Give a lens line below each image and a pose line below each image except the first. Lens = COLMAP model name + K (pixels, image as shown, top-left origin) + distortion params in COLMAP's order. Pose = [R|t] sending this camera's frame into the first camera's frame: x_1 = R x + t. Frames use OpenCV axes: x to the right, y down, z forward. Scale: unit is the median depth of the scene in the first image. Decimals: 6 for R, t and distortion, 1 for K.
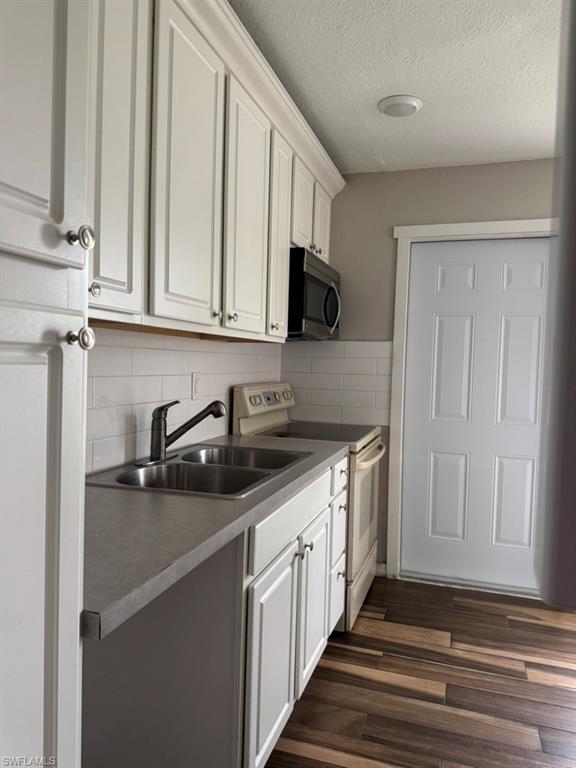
lens RADIAL K [[545.9, 0, 288.0], [0, 545.9, 384.0], [0, 0, 1]] dist [0.103946, -0.124204]
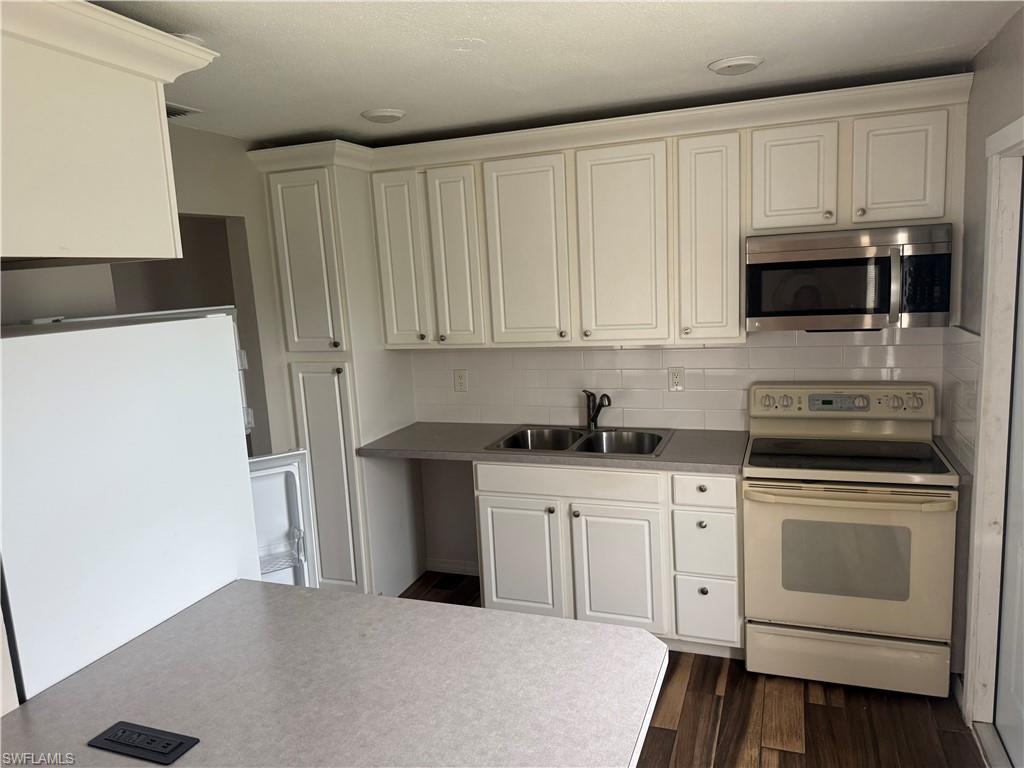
lens RADIAL K [[727.8, 0, 511.7], [0, 727.8, 385.0], [0, 0, 1]] dist [0.103946, -0.124204]
pose [[-0.056923, 0.136433, -0.989013, 1.365297], [0.014840, 0.990625, 0.135802, -0.196468], [0.998268, -0.006947, -0.058414, 0.753792]]
